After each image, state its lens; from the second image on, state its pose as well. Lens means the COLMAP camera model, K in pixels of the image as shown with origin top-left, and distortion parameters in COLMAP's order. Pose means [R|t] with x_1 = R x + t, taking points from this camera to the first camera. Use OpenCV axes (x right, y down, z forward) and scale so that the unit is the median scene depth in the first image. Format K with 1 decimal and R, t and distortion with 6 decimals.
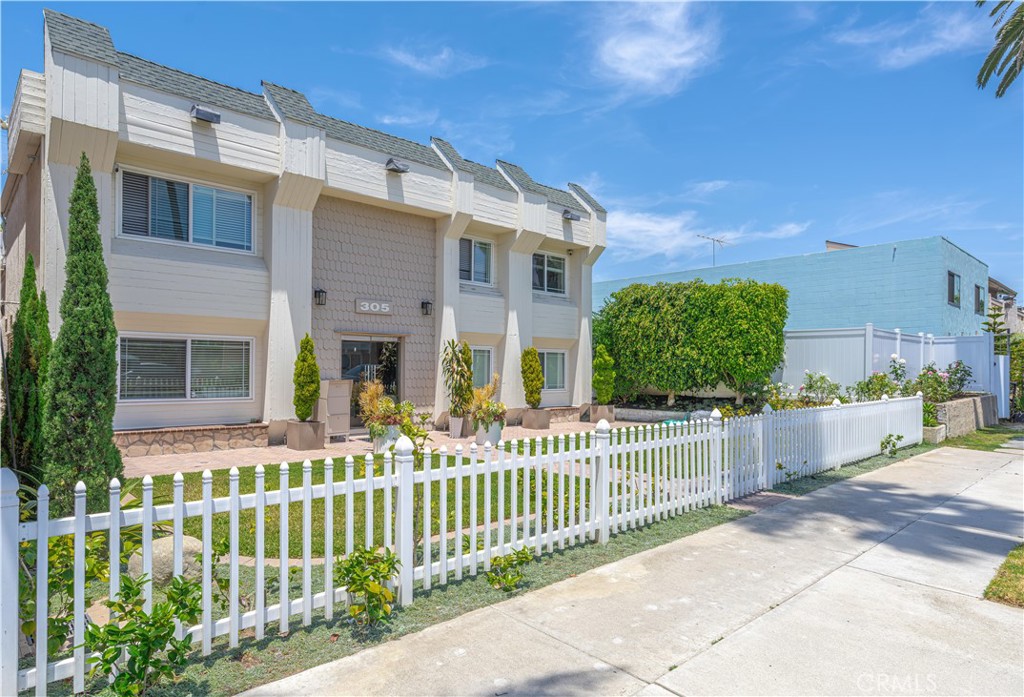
lens RADIAL K [[594.1, 0, 513.0], [0, 594.1, 361.3], [0, 0, 1]] dist [-0.036654, 0.025017]
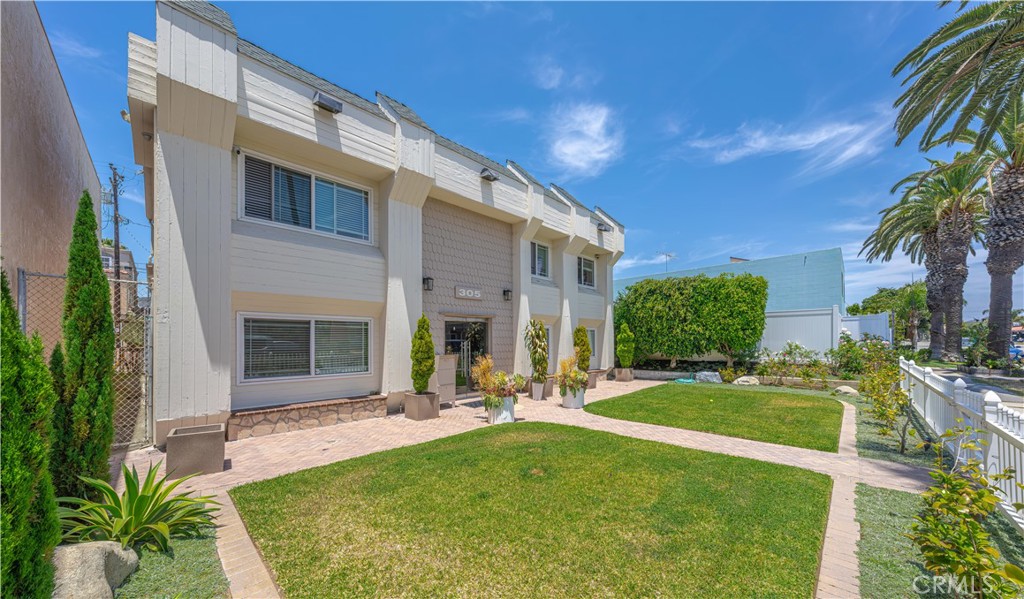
lens RADIAL K [[352.4, 0, 523.1], [0, 352.4, 336.0], [0, 0, 1]] dist [-0.000637, 0.000005]
pose [[0.997445, -0.012254, 0.070376, -0.176985], [0.012363, 0.999923, -0.001119, -0.002581], [-0.070357, 0.001986, 0.997520, 0.276751]]
